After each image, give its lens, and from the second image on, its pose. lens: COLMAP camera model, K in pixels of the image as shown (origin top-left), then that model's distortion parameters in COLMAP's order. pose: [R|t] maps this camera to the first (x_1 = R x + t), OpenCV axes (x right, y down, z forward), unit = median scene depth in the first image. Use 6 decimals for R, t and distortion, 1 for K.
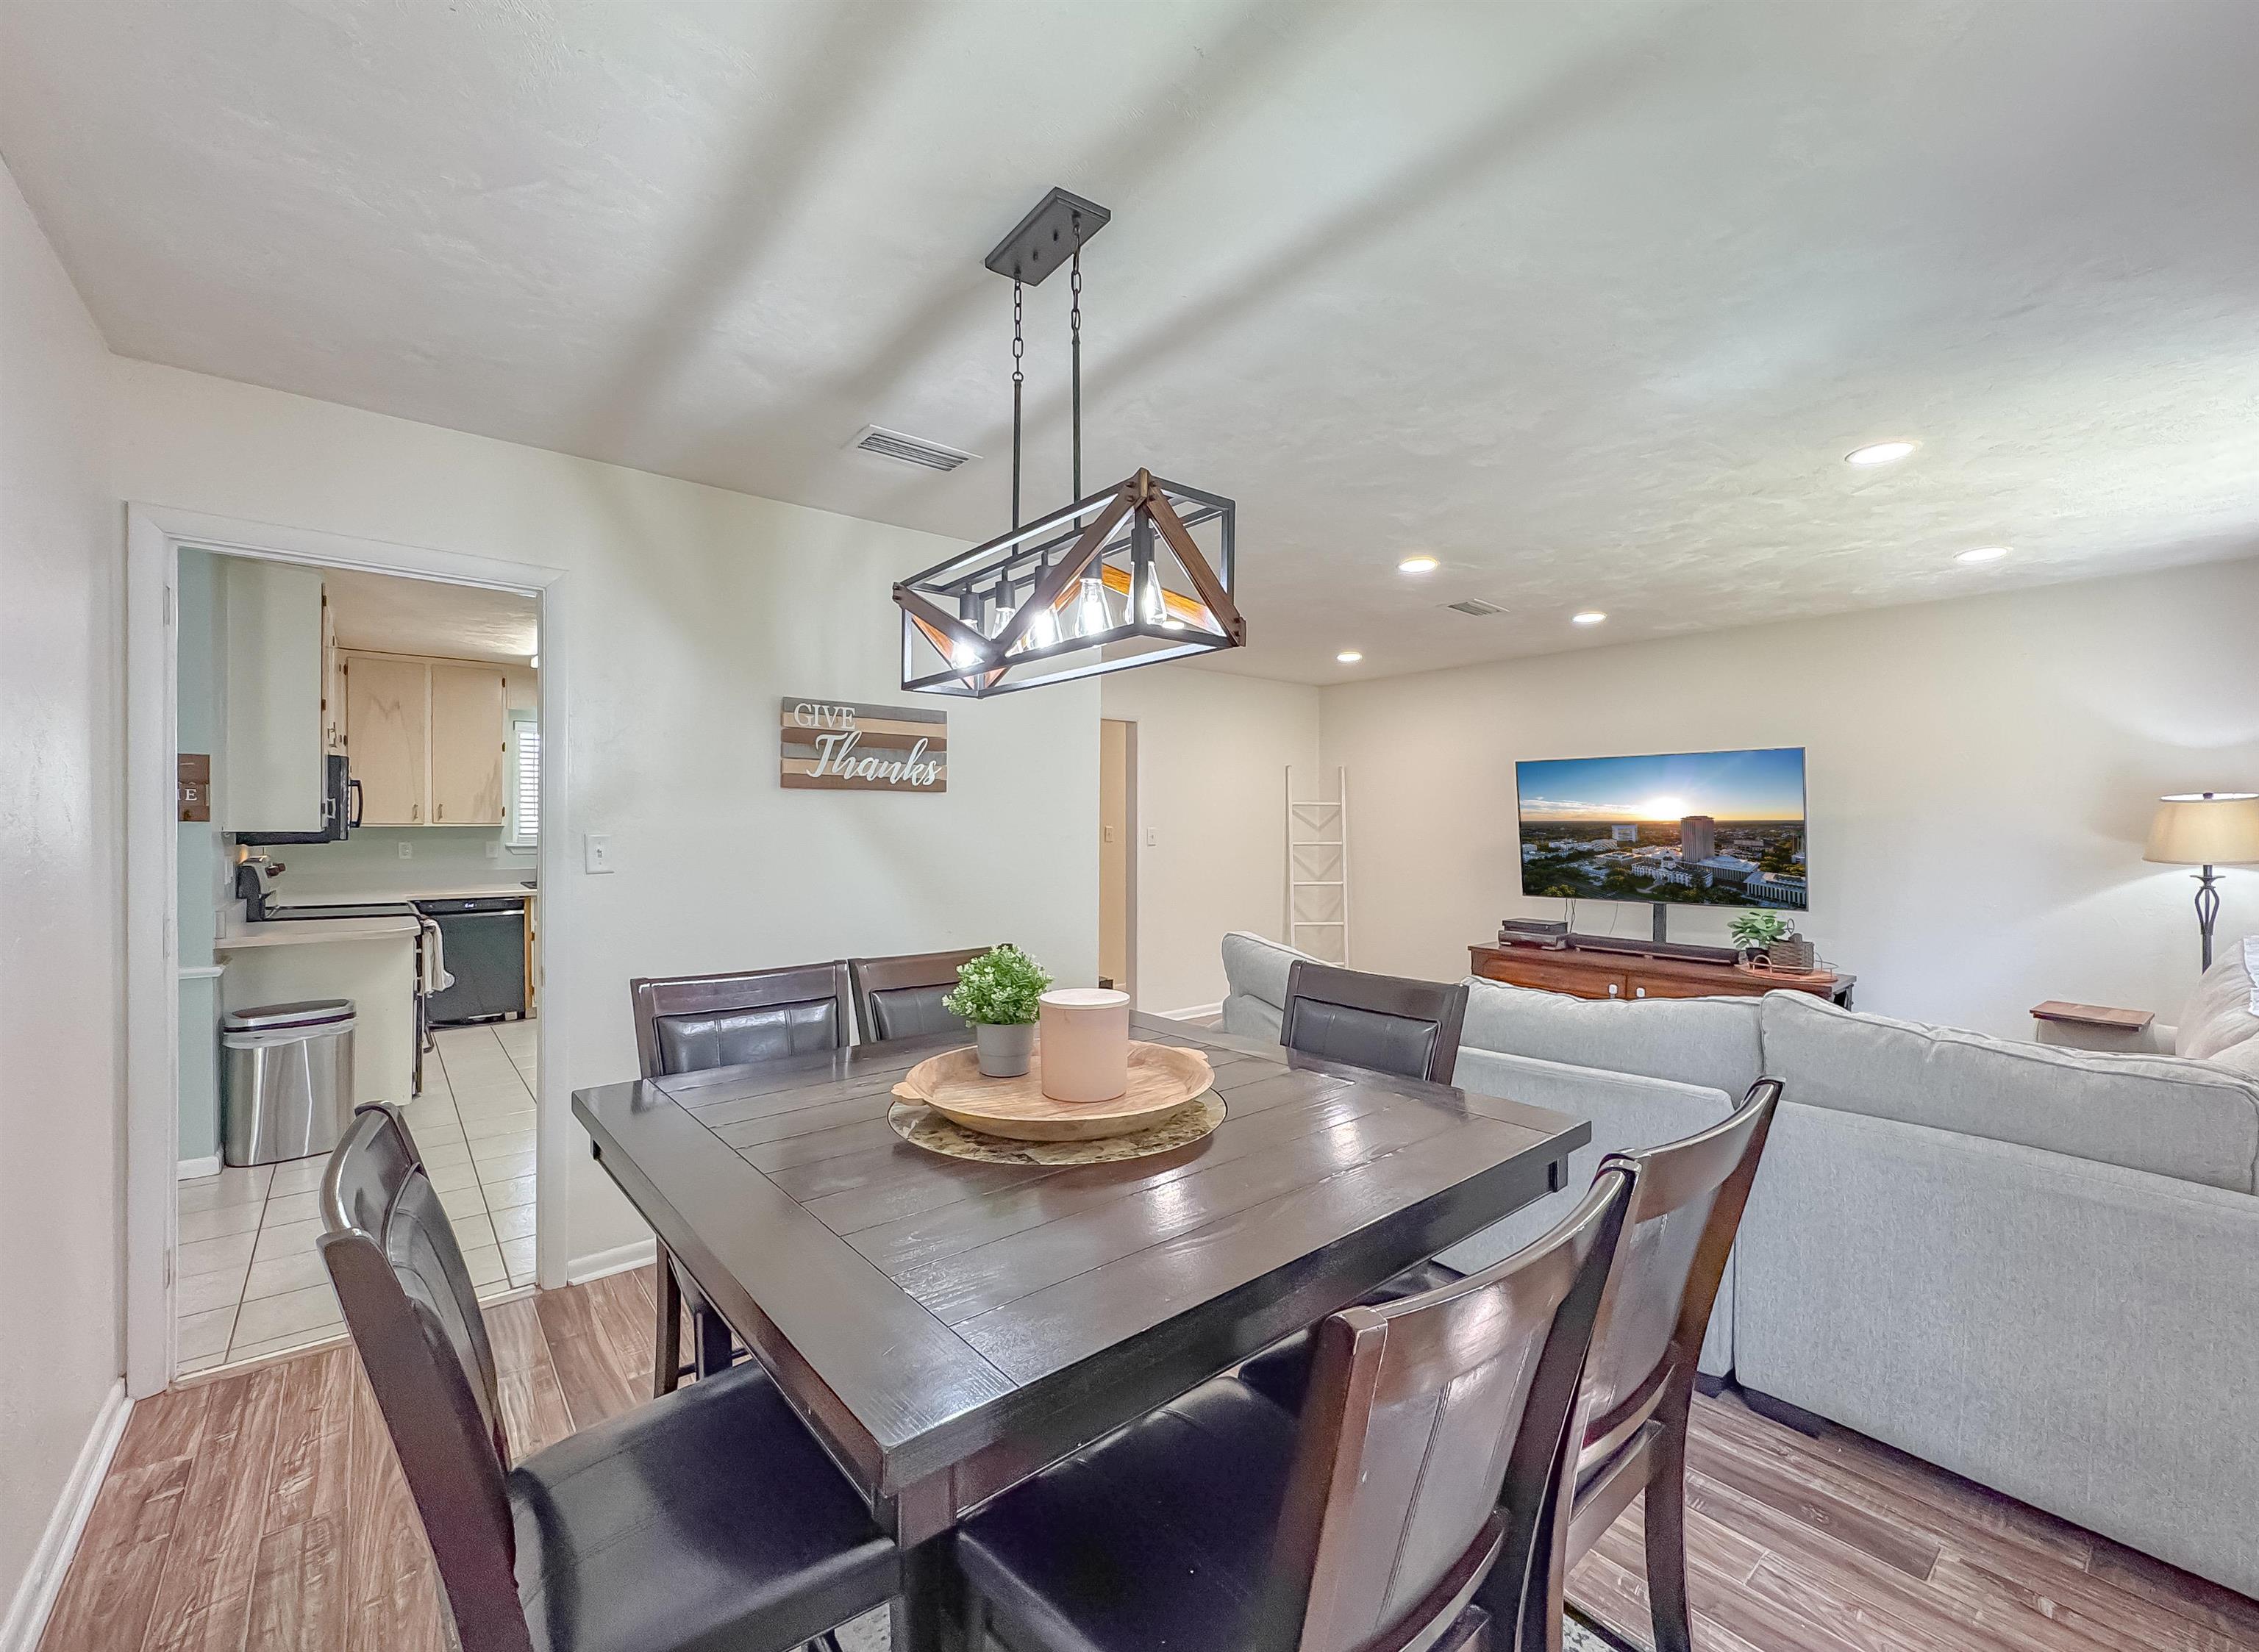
lens RADIAL K [[933.9, 0, 1154.8], [0, 933.9, 821.3], [0, 0, 1]] dist [-0.004299, 0.000447]
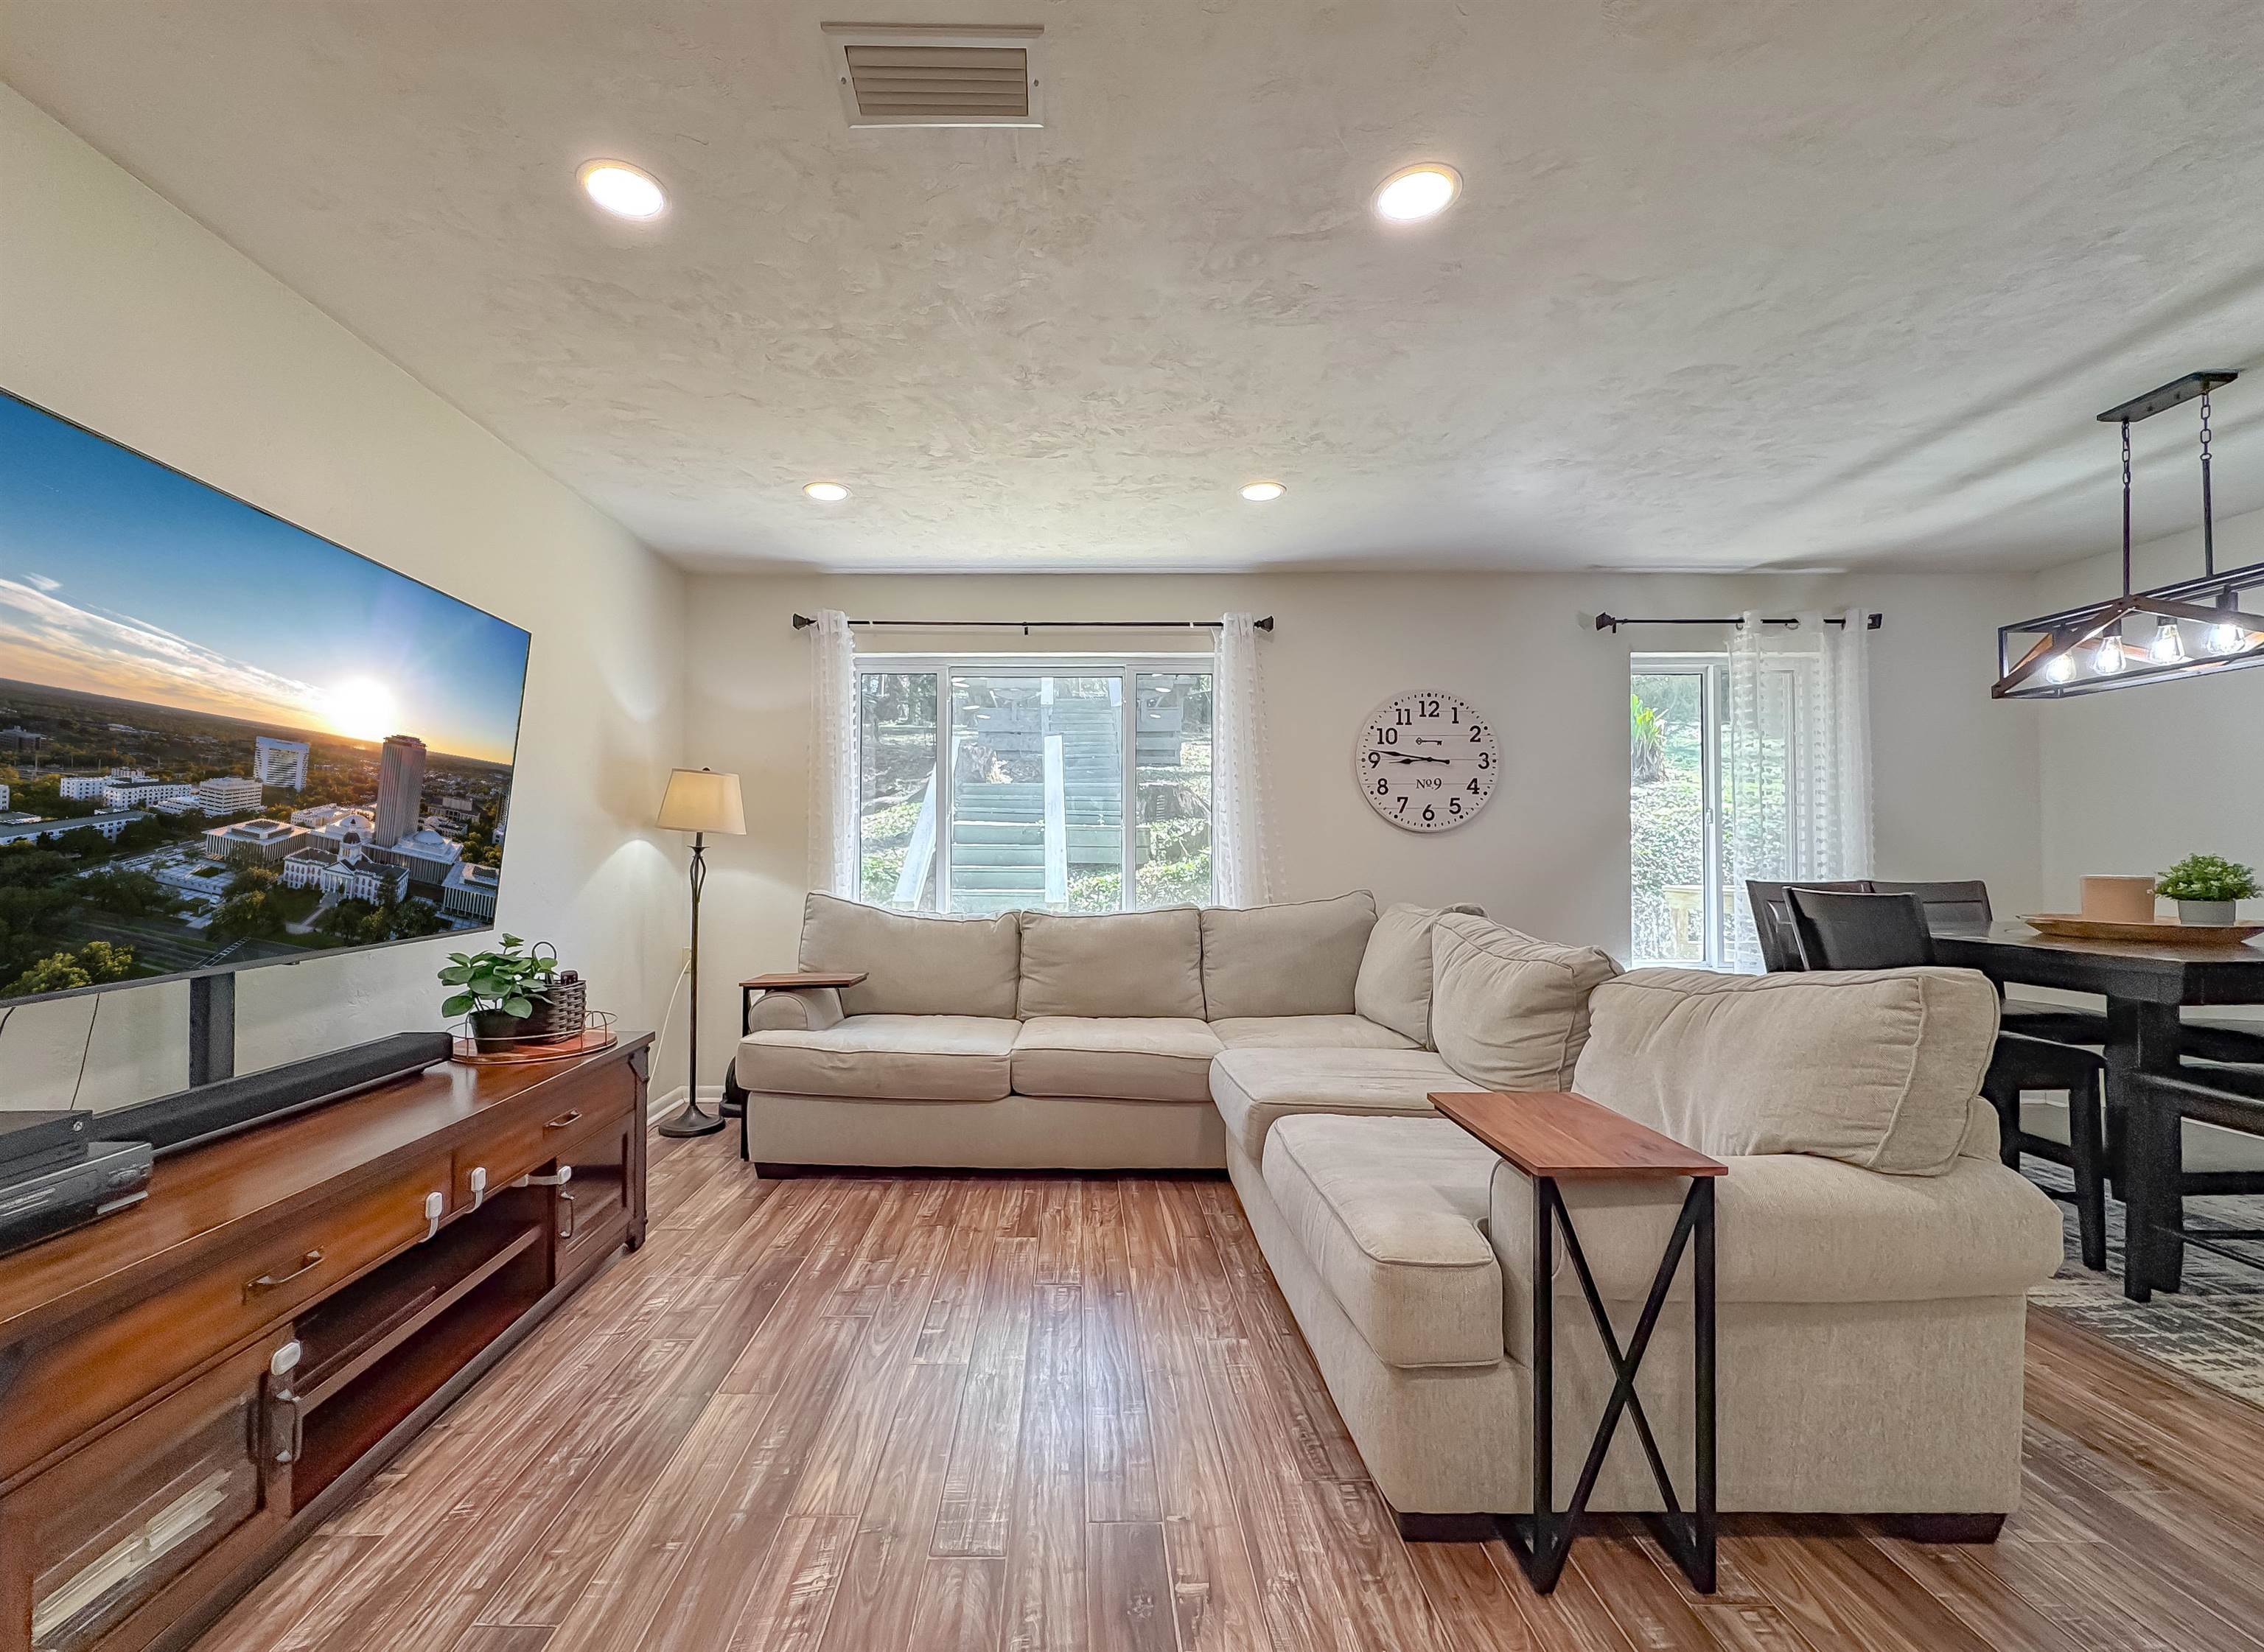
lens RADIAL K [[939.2, 0, 1095.2], [0, 939.2, 839.2], [0, 0, 1]] dist [-0.002531, 0.000403]
pose [[-0.760312, 0.008165, 0.649507, 0.071238], [0.001595, 0.999941, -0.010703, 0.045170], [-0.649556, -0.007101, -0.760281, 1.098589]]
